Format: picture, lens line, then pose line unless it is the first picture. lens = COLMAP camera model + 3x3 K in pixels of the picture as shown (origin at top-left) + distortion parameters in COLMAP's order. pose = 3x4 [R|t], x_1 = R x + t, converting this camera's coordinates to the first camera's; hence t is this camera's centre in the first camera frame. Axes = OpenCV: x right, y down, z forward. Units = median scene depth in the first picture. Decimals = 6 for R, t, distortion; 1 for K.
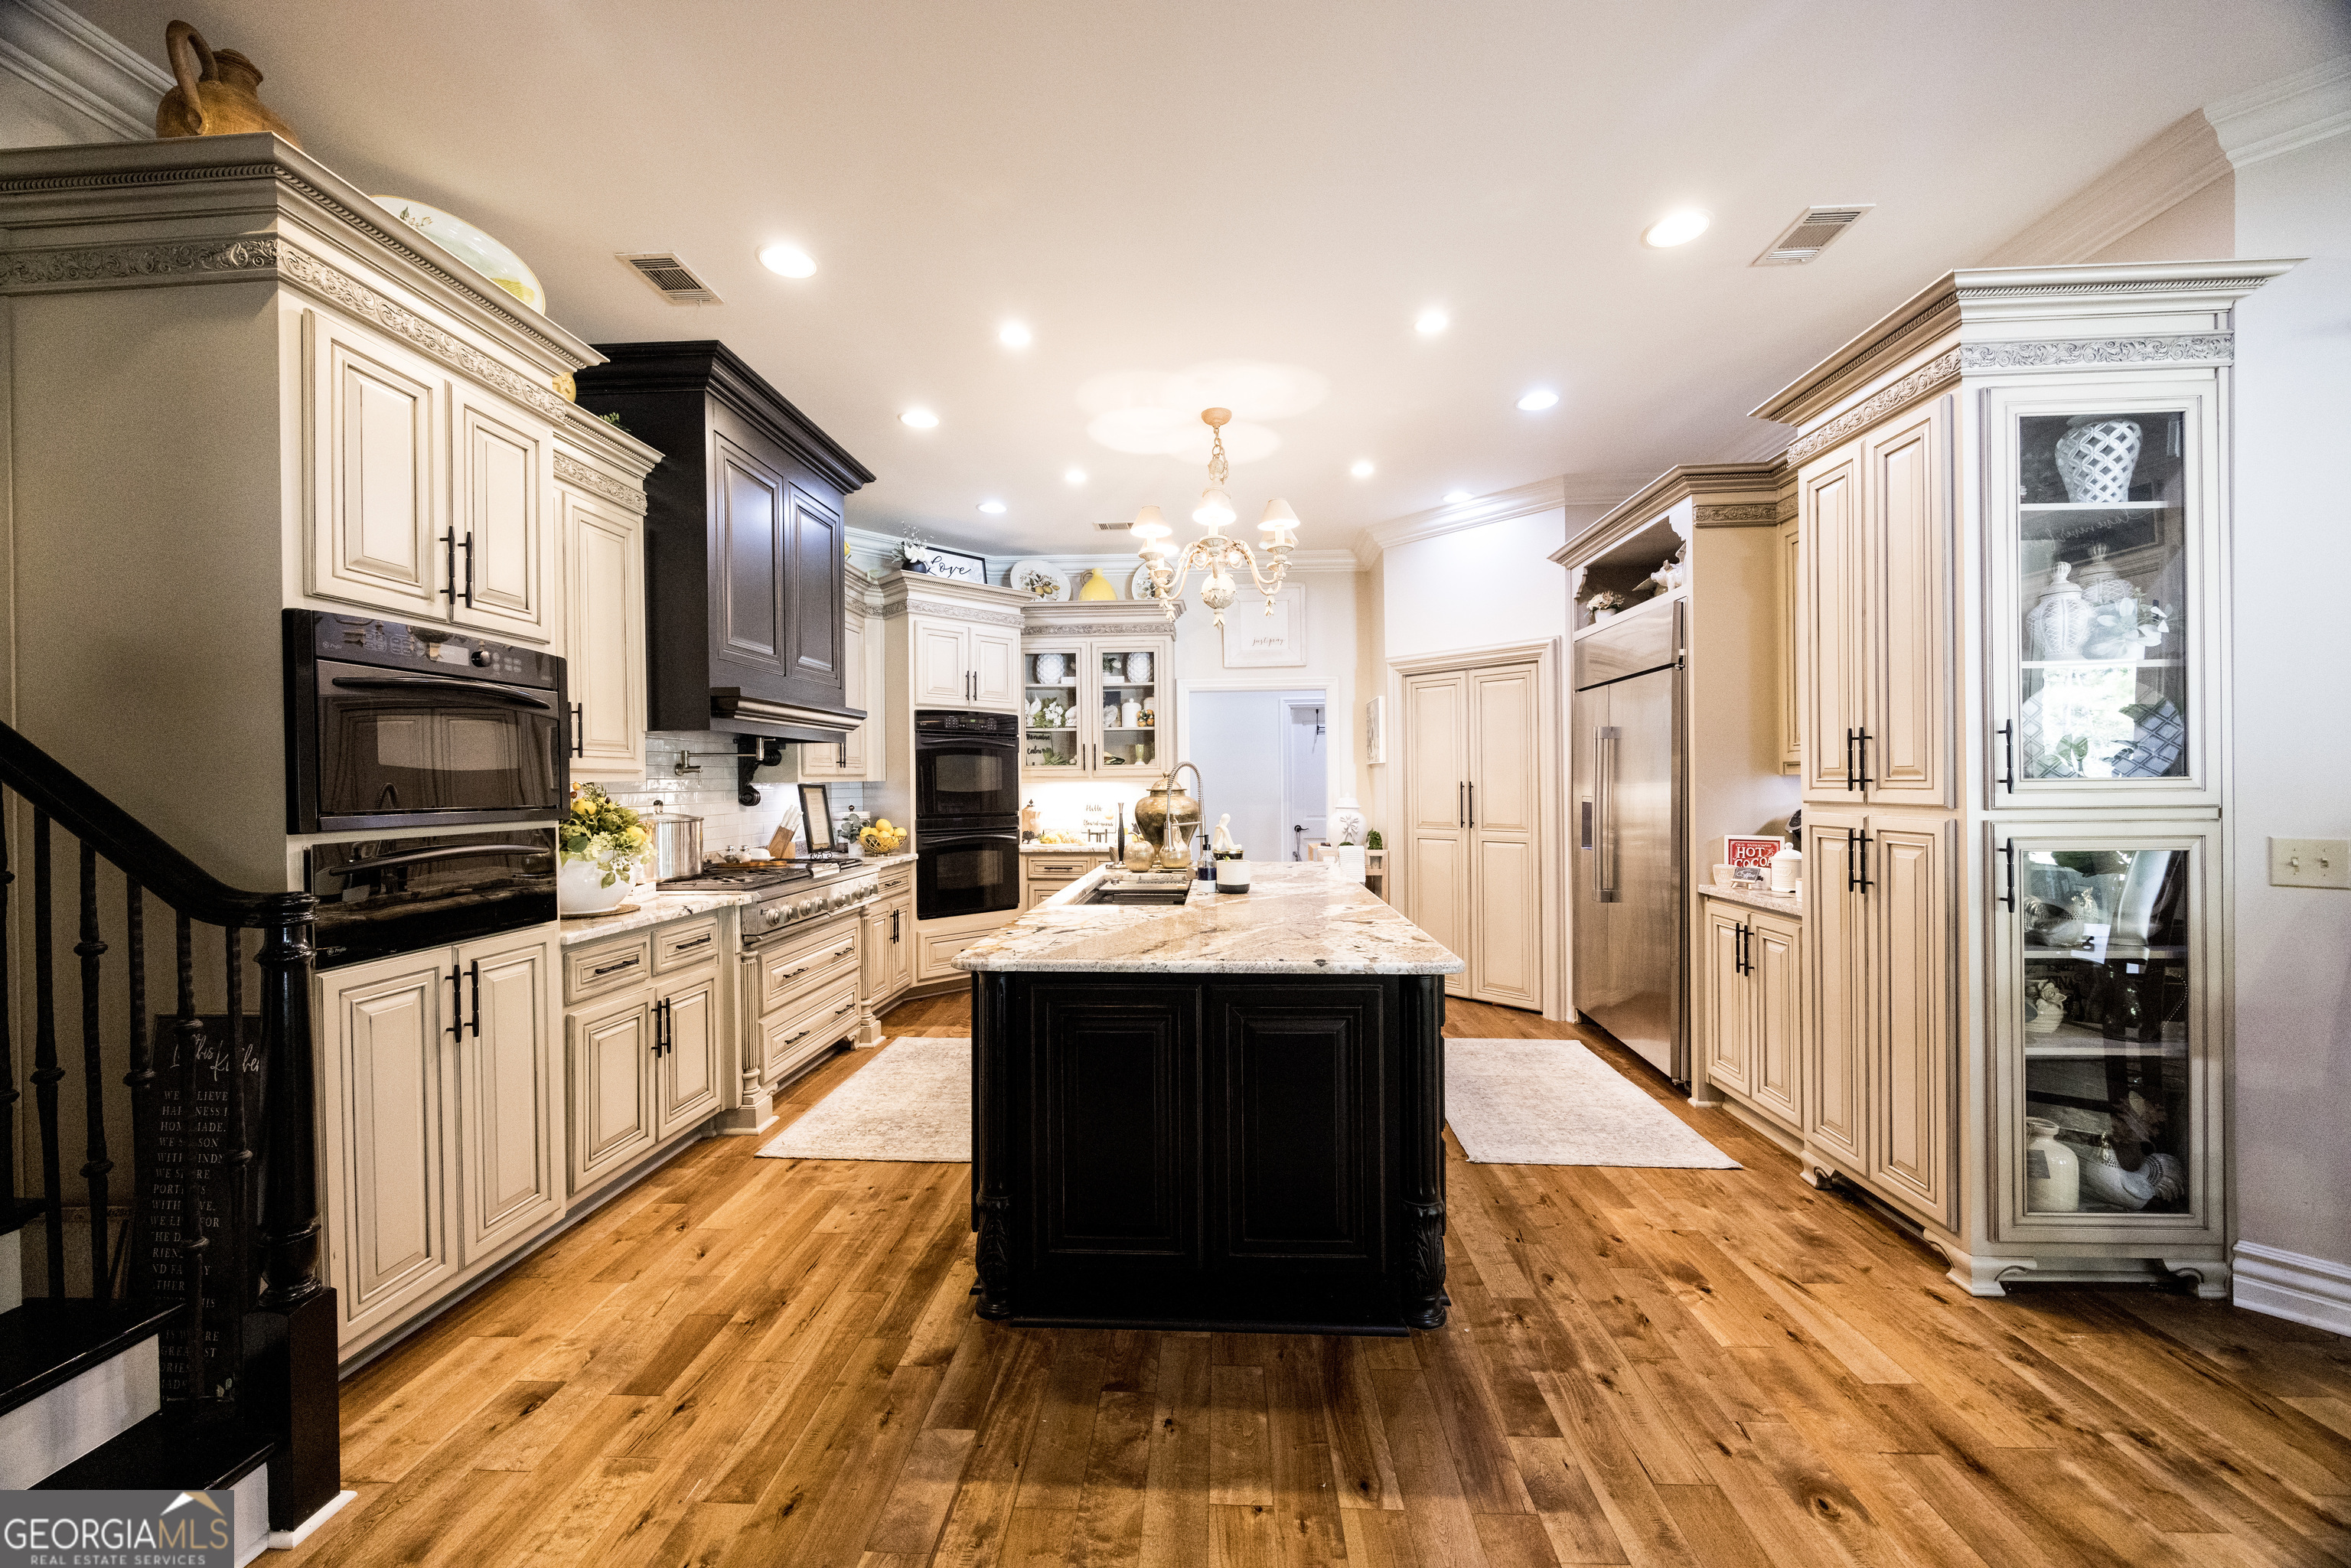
lens RADIAL K [[938.5, 0, 1111.8], [0, 938.5, 725.4], [0, 0, 1]] dist [0.002751, -0.001755]
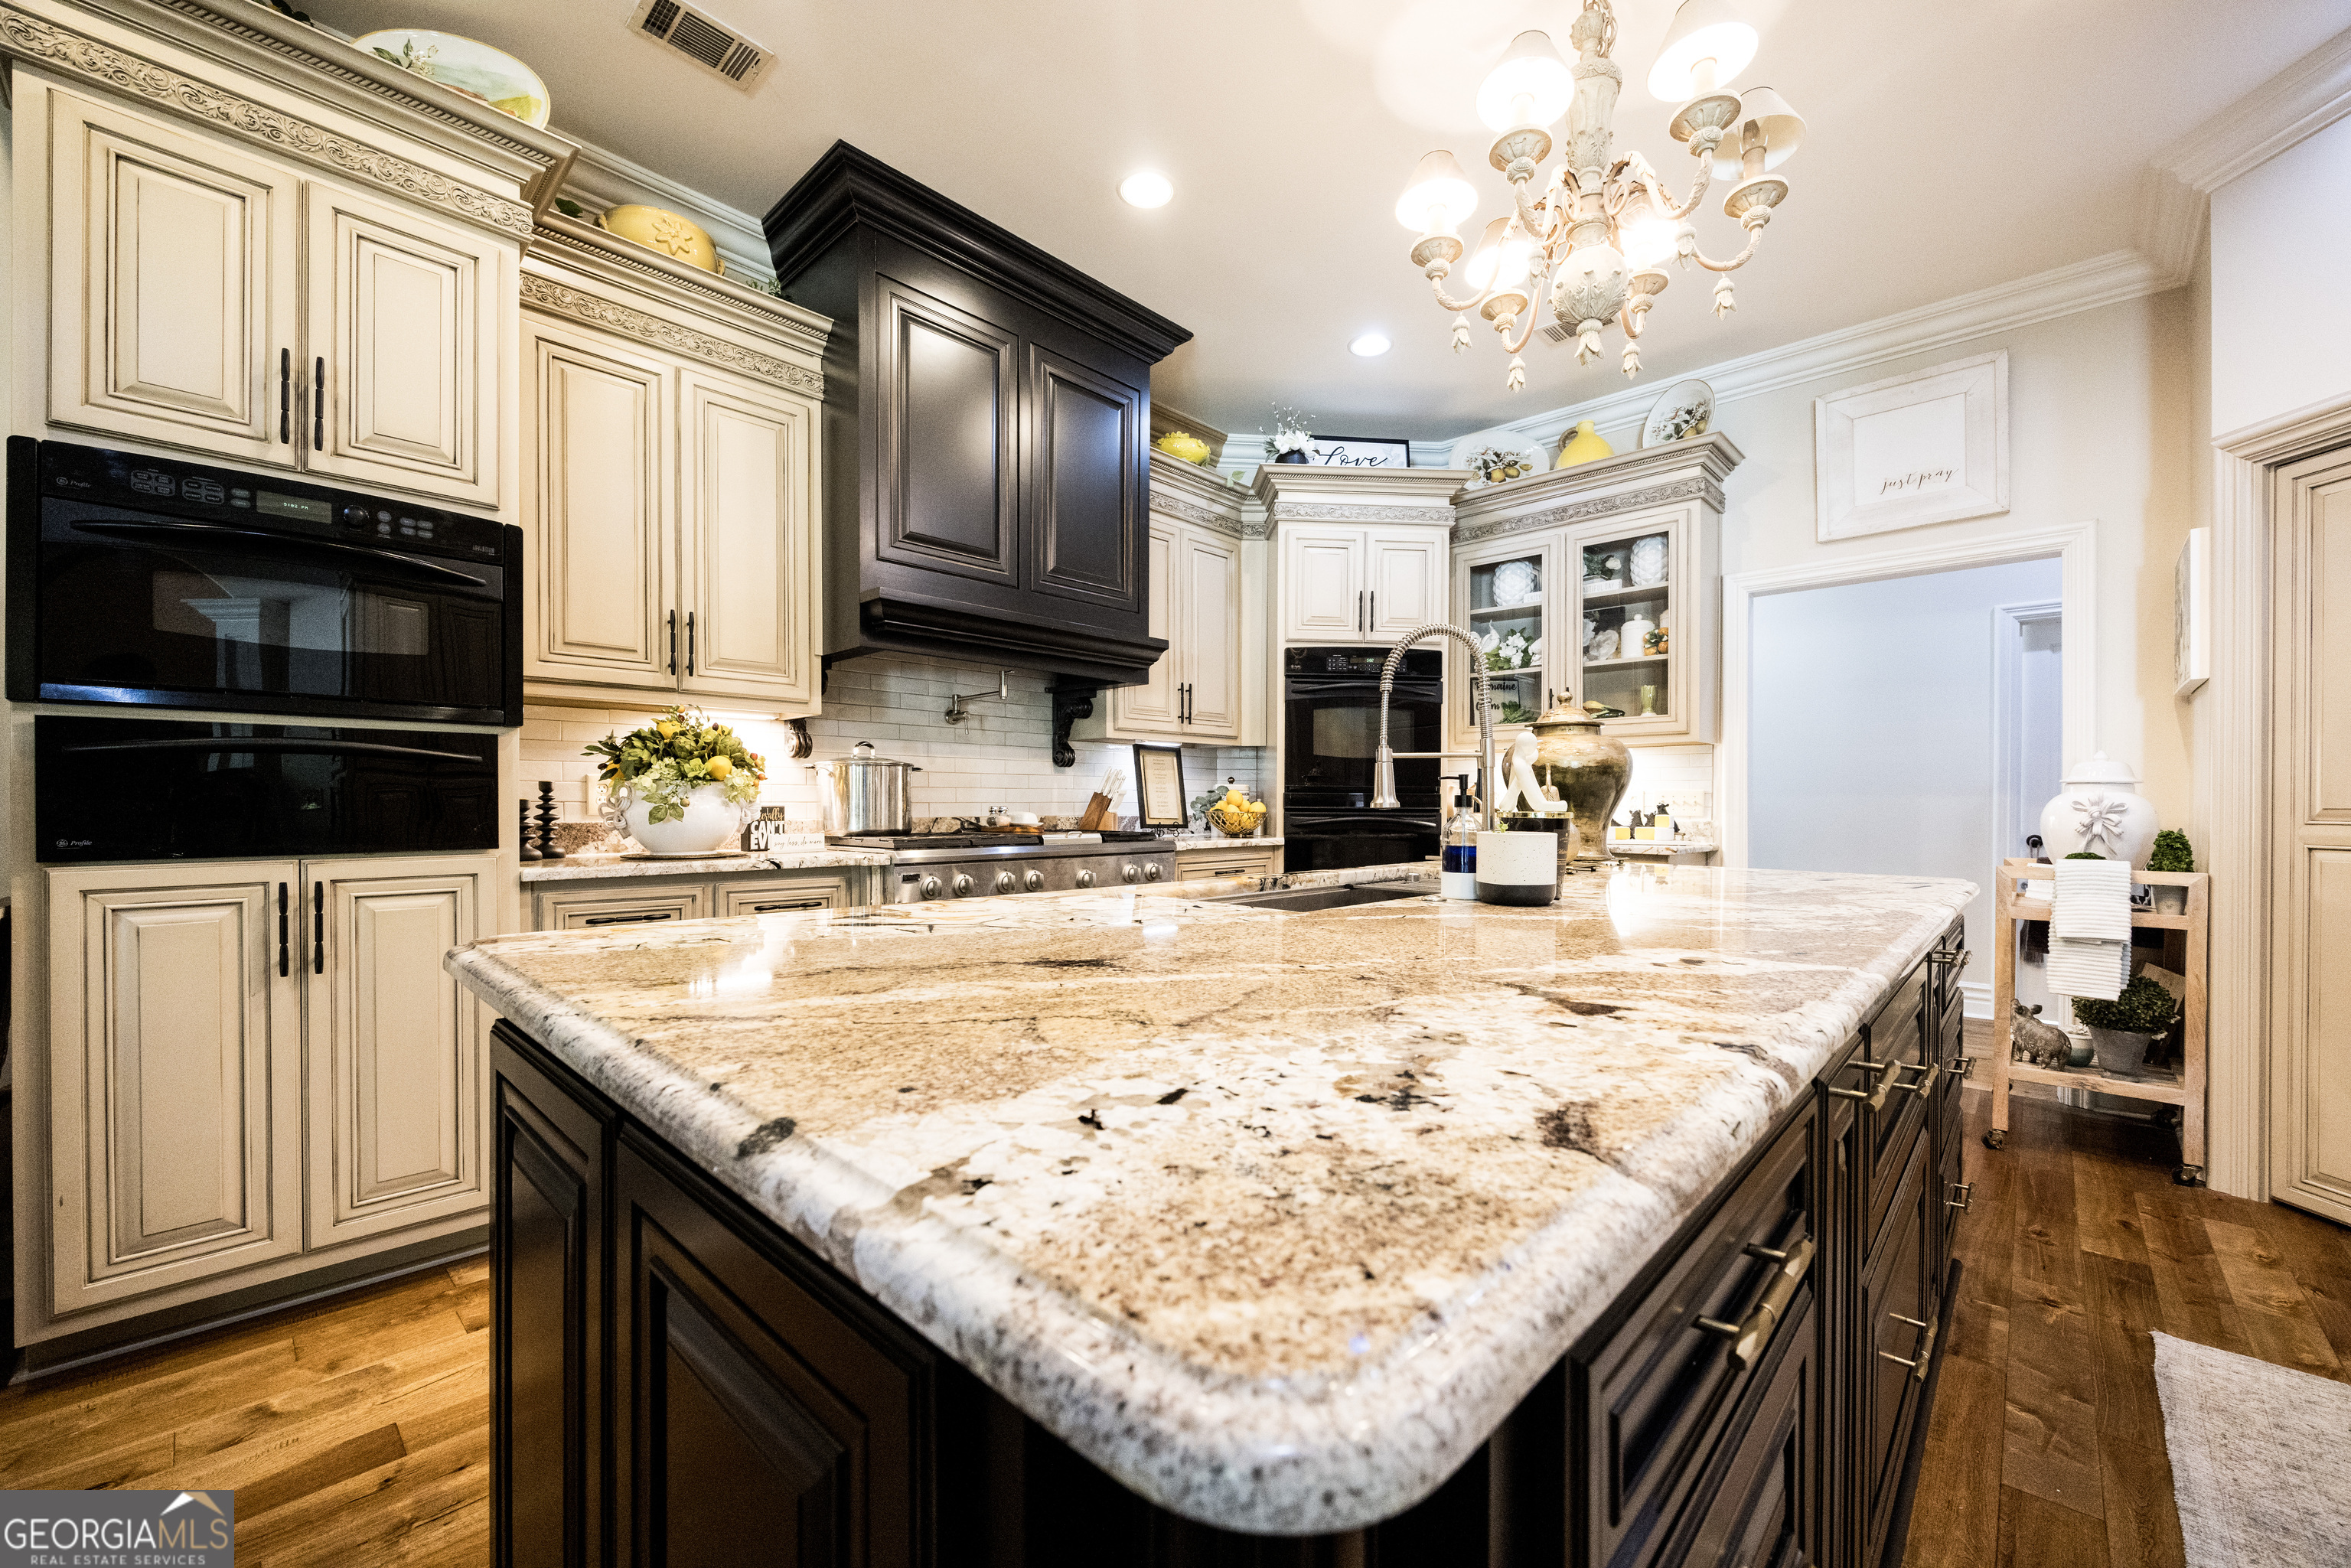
lens RADIAL K [[938.5, 0, 1145.2], [0, 938.5, 770.9], [0, 0, 1]] dist [0.002751, -0.001755]
pose [[0.790407, -0.001356, -0.612580, 0.313591], [0.018679, 0.999586, 0.021889, 0.121840], [0.612297, -0.028743, 0.790105, 0.644122]]
